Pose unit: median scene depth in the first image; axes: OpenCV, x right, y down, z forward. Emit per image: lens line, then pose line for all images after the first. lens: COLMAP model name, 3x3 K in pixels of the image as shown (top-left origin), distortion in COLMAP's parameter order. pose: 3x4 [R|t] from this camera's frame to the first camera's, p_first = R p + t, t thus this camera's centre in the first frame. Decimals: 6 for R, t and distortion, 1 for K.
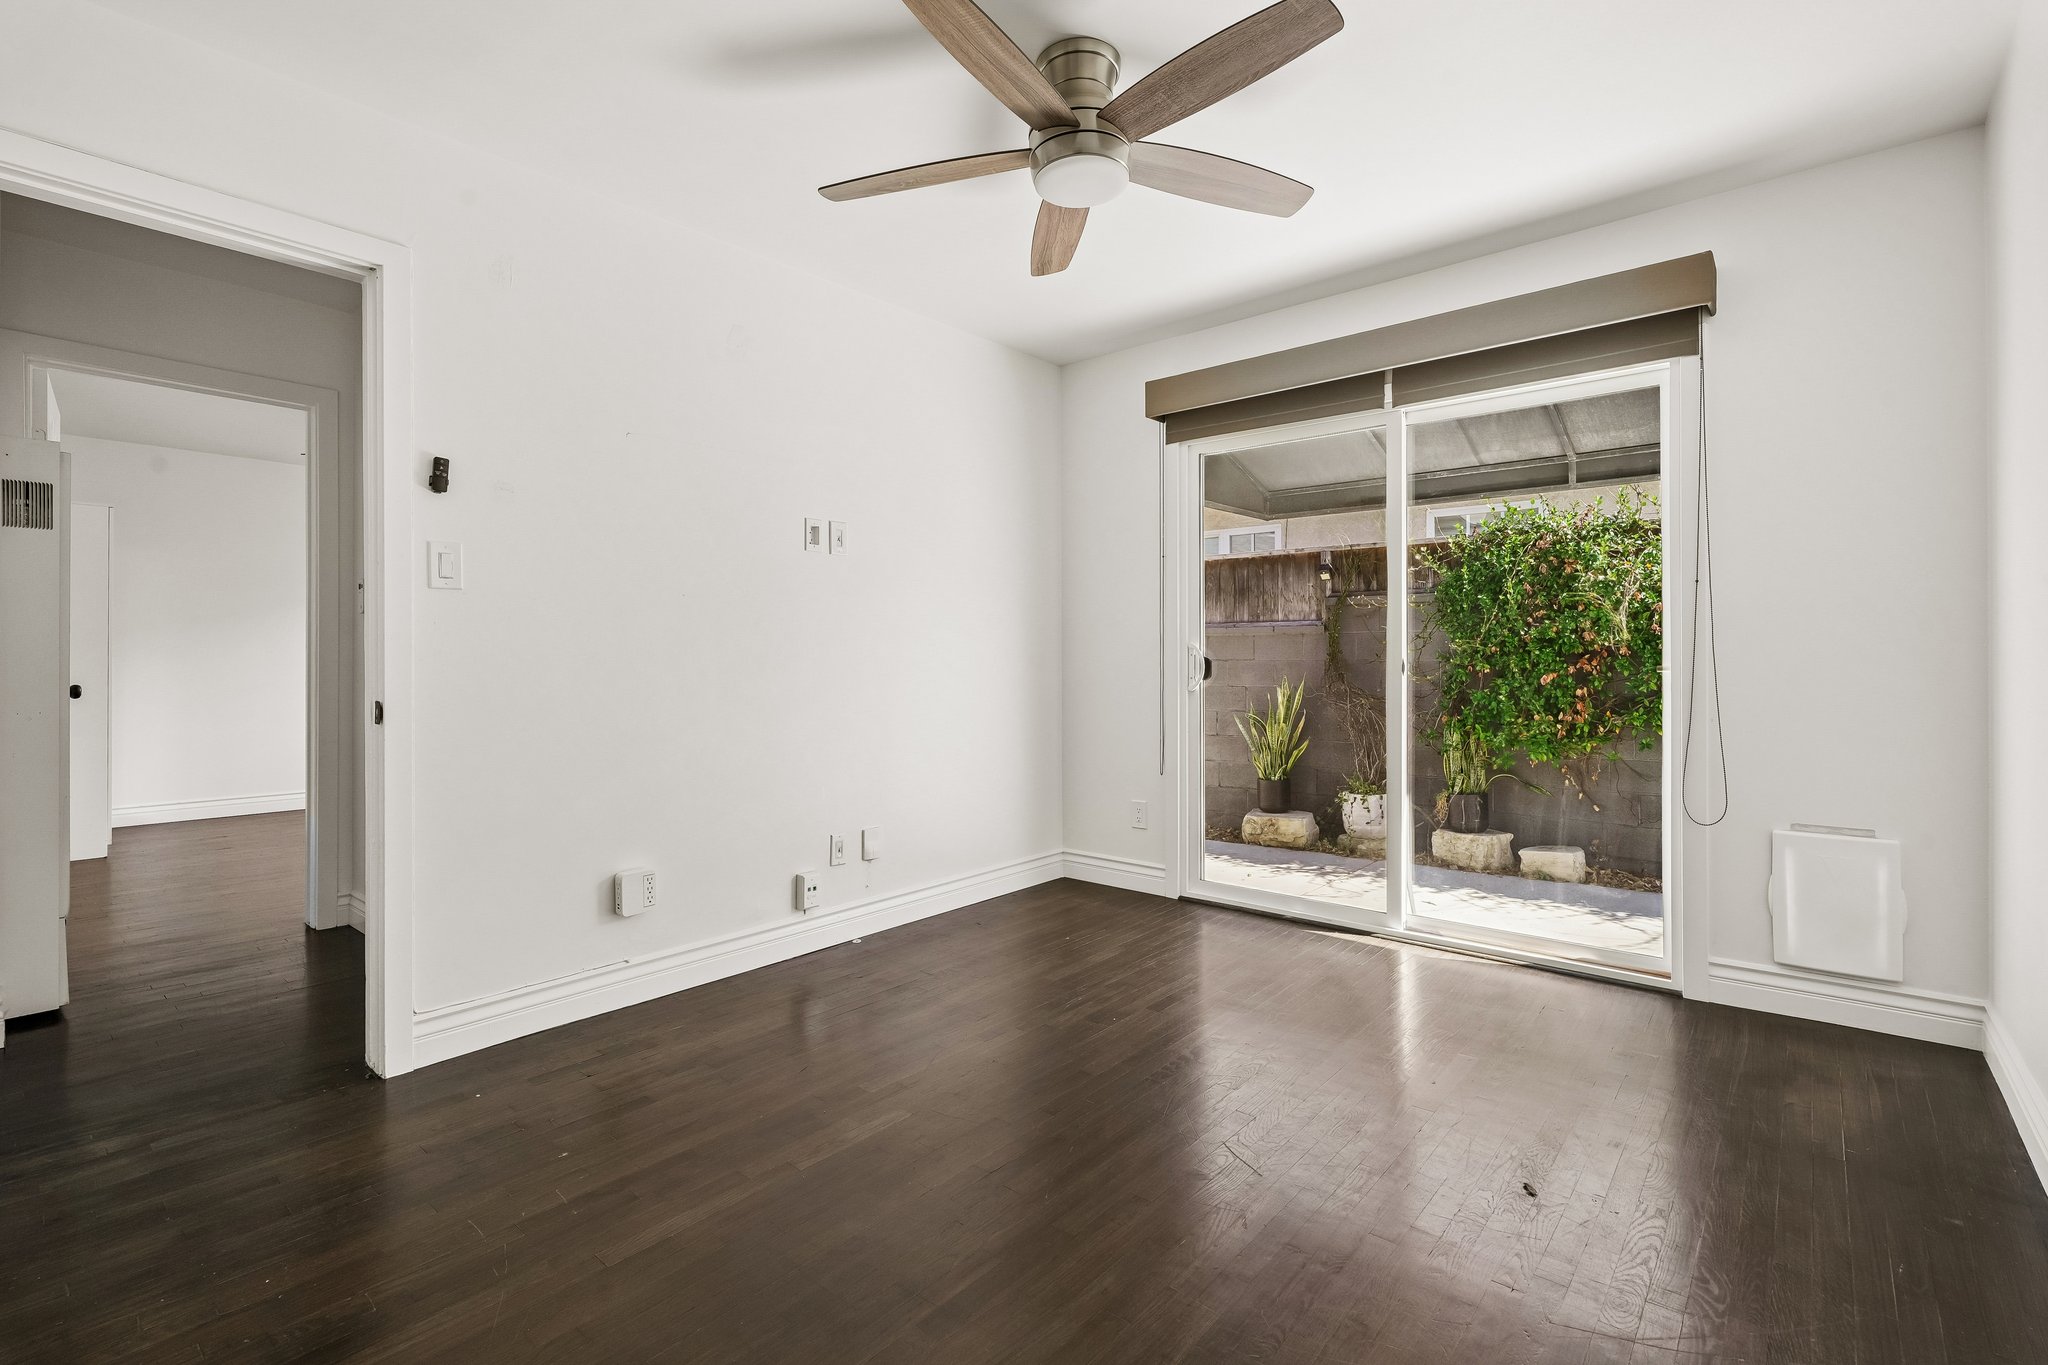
lens RADIAL K [[927.9, 0, 1025.6], [0, 927.9, 653.2], [0, 0, 1]] dist [-0.000533, 0.000230]
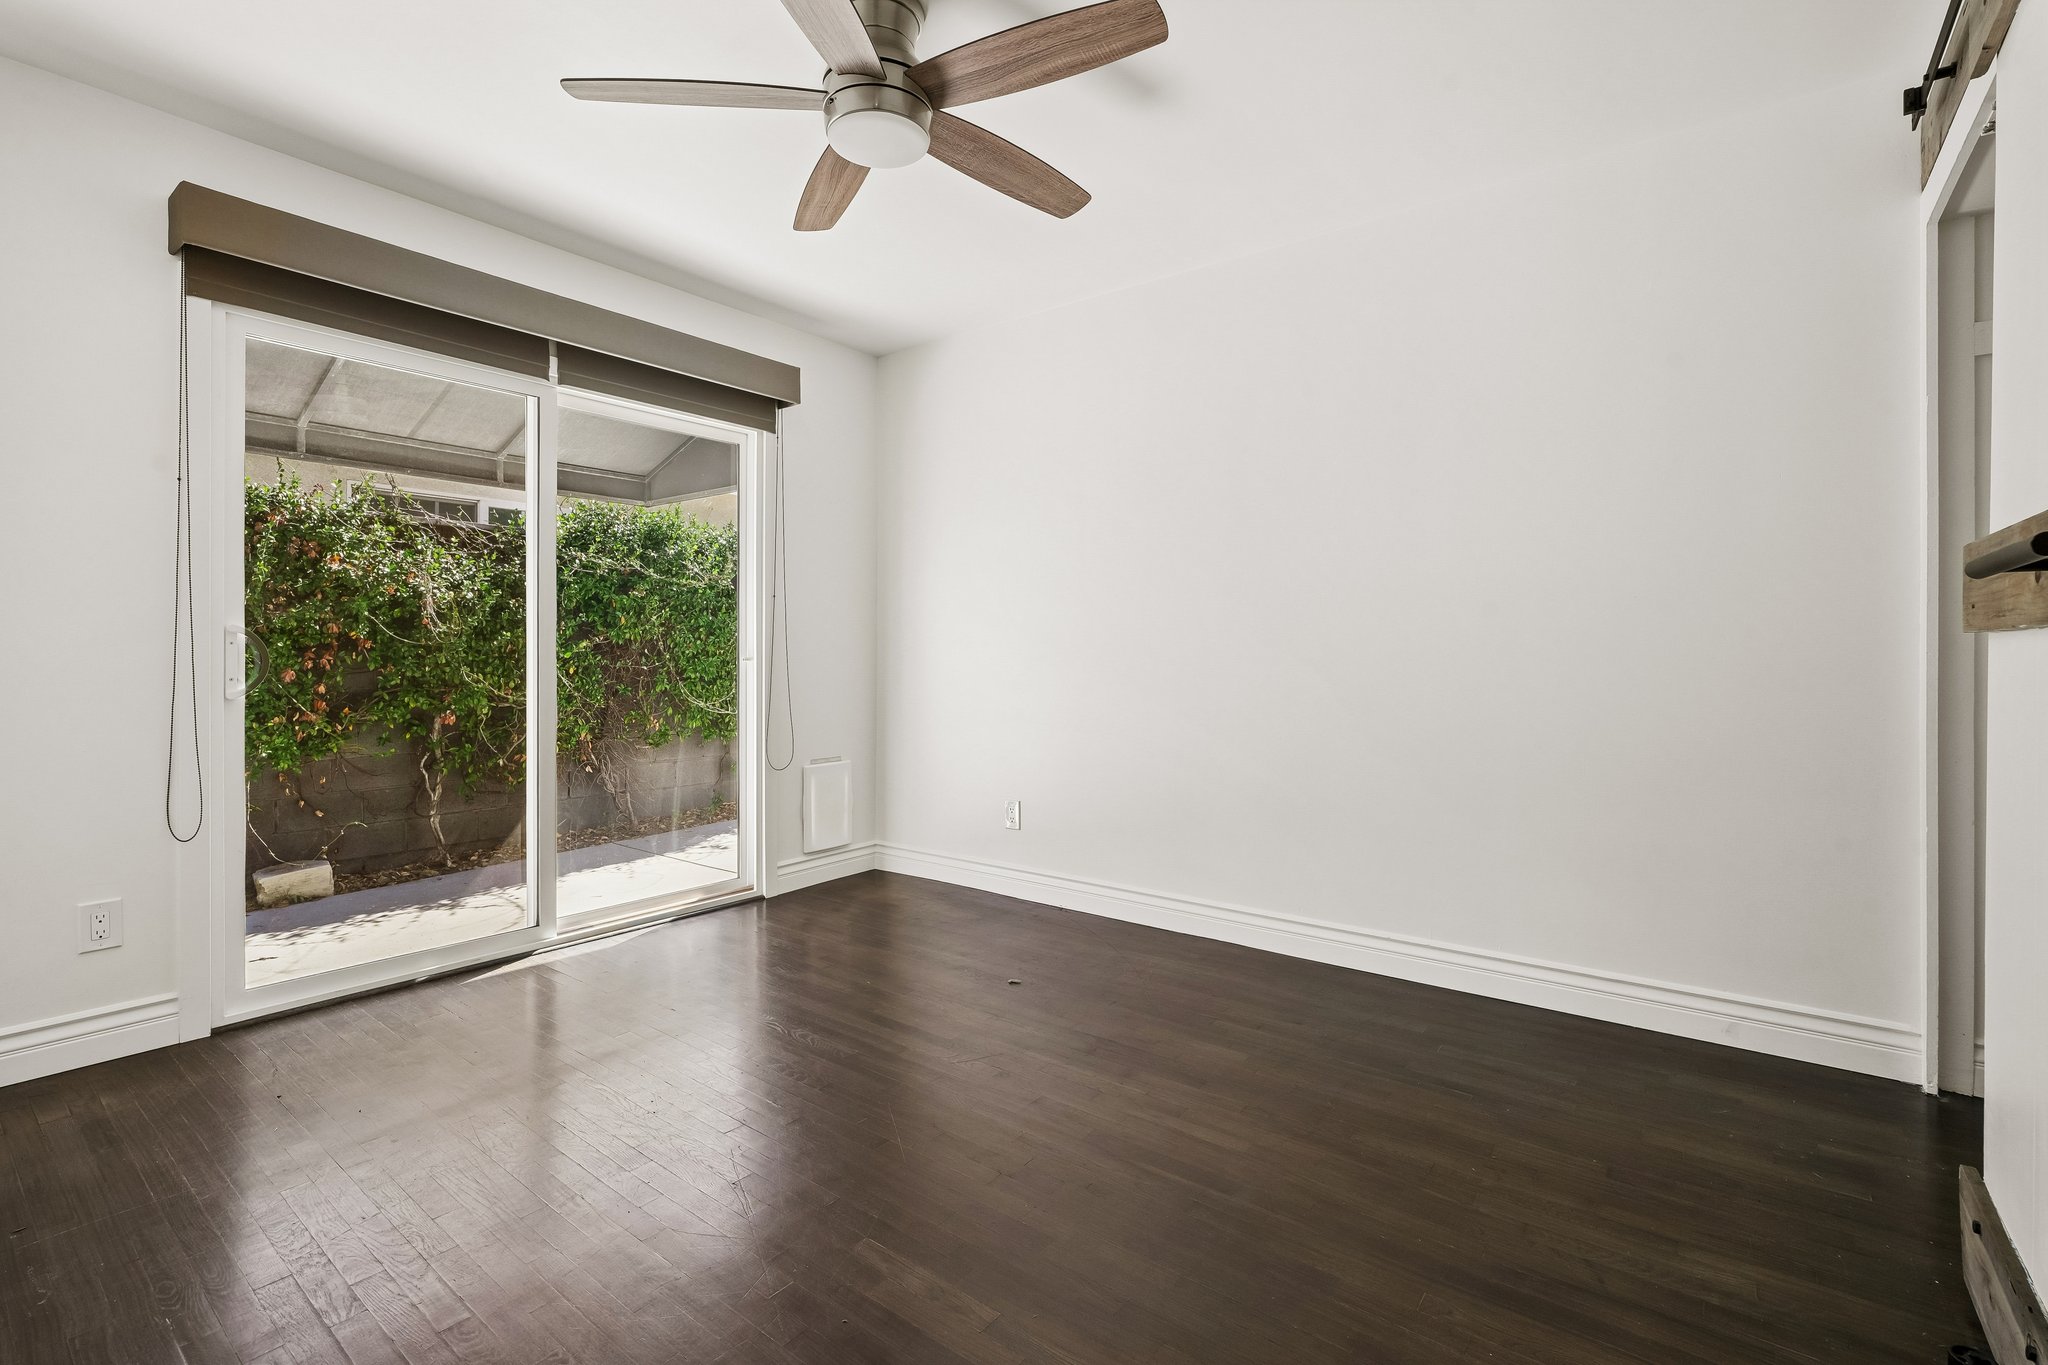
lens RADIAL K [[927.9, 0, 1025.6], [0, 927.9, 653.2], [0, 0, 1]] dist [-0.000533, 0.000230]
pose [[-0.044793, 0.002607, 0.998993, -0.562365], [-0.006699, 0.999973, -0.002910, 0.007766], [-0.998974, -0.006822, -0.044775, 0.561713]]
